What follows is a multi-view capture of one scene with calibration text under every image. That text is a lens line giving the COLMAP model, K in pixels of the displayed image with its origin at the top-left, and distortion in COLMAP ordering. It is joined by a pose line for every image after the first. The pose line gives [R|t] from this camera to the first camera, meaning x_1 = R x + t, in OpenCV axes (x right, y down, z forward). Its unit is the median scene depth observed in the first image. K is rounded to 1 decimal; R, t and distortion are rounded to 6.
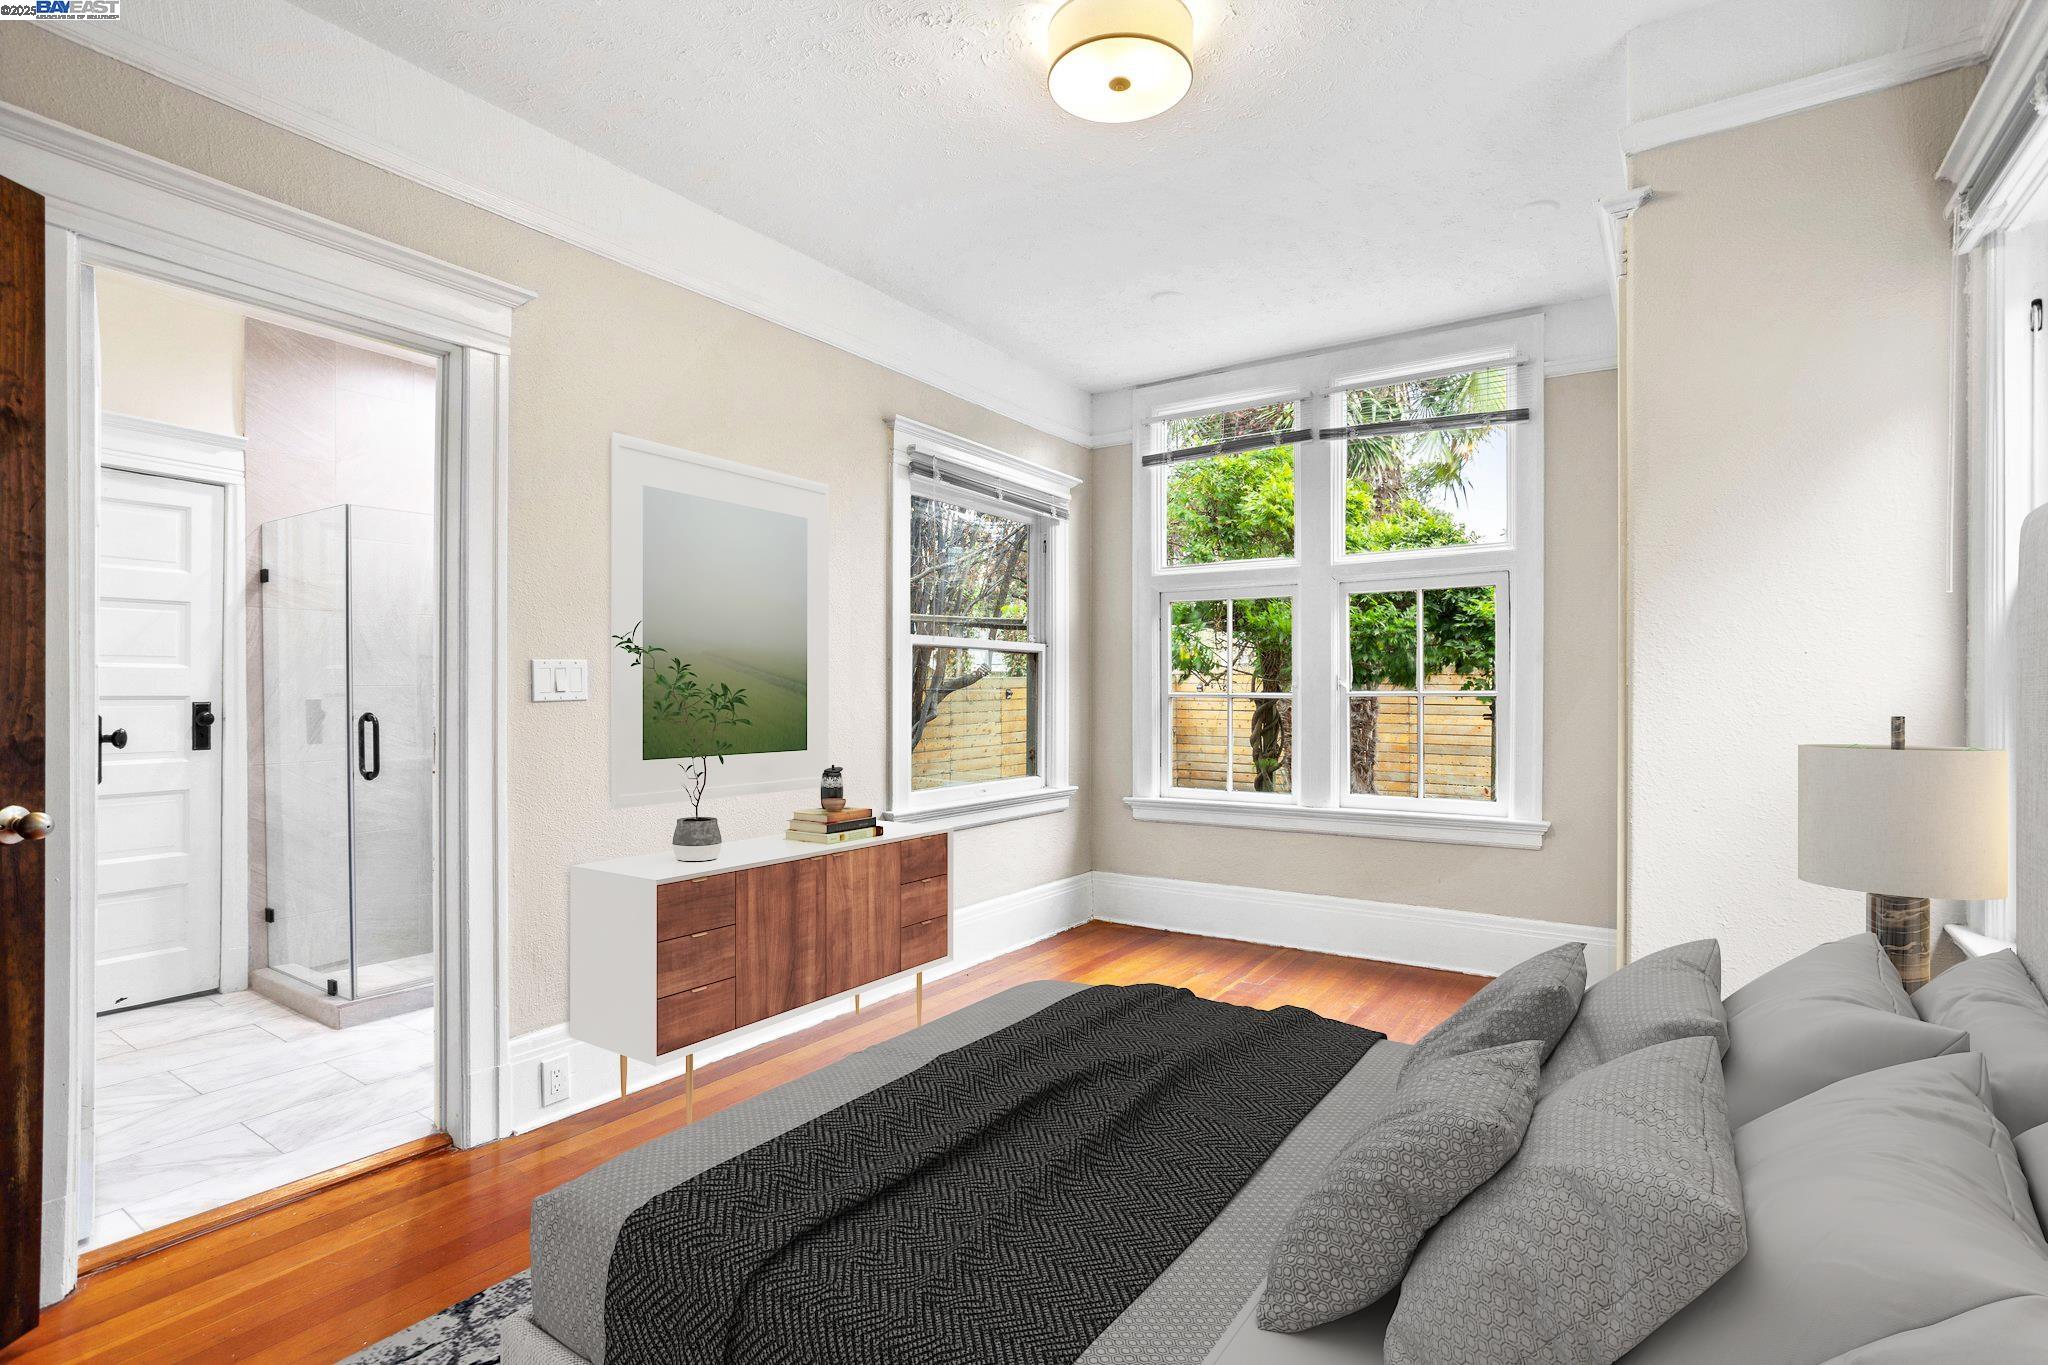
lens RADIAL K [[979.5, 0, 1024.0], [0, 979.5, 682.5], [0, 0, 1]] dist [-0.030329, 0.017181]
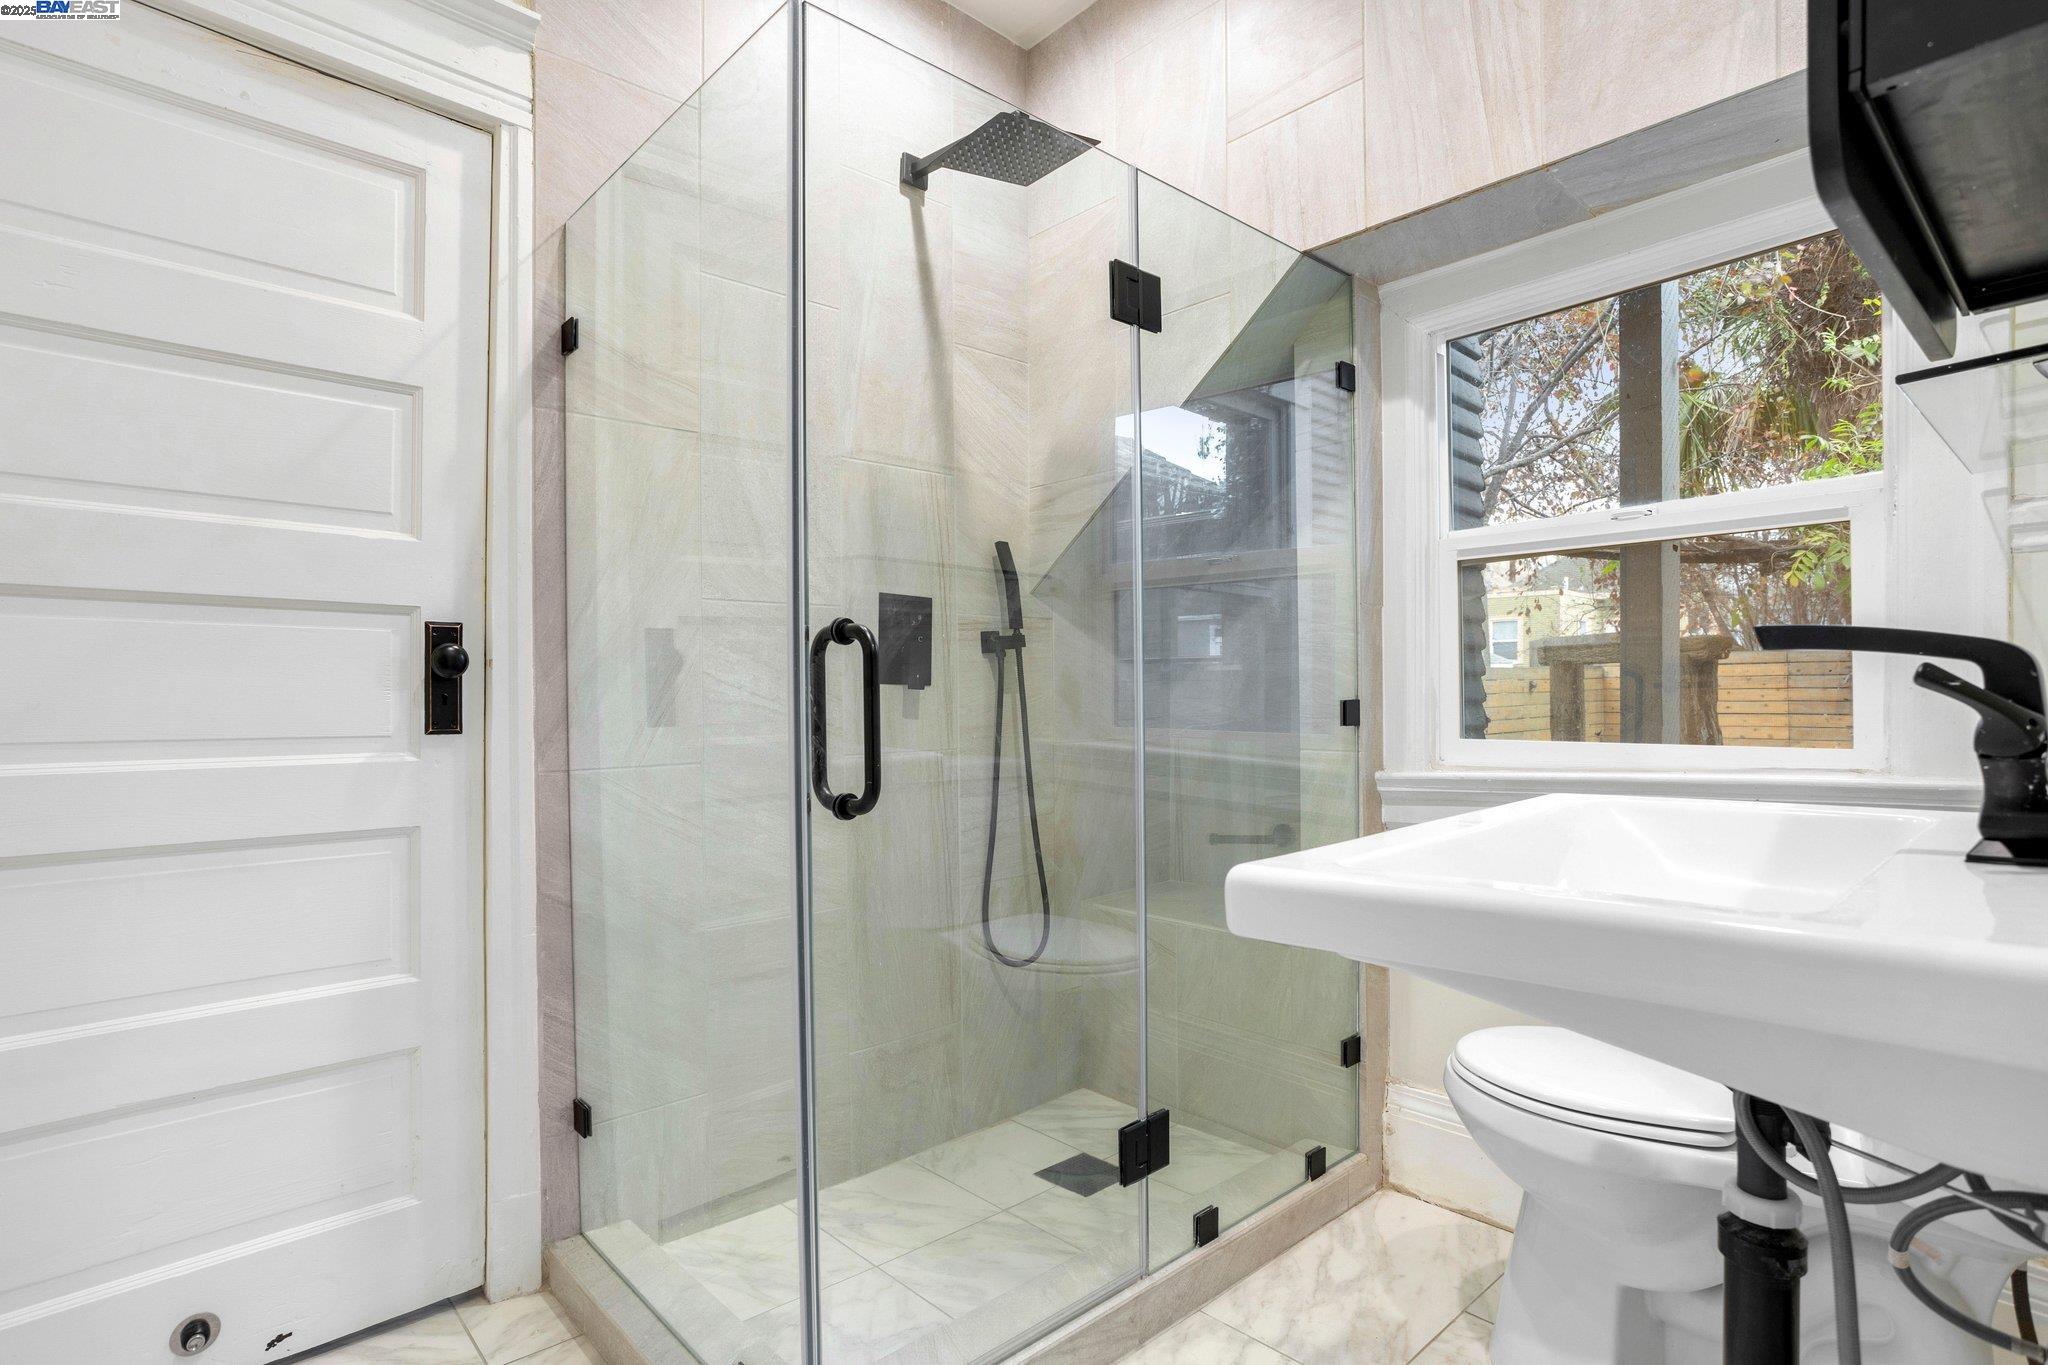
lens RADIAL K [[1030.8, 0, 1024.0], [0, 1030.8, 682.5], [0, 0, 1]] dist [-0.030858, 0.000279]
pose [[0.972565, -0.007653, -0.232505, -0.485521], [0.005864, 0.999948, -0.008386, 0.051614], [0.232557, 0.006793, 0.972559, 0.607769]]
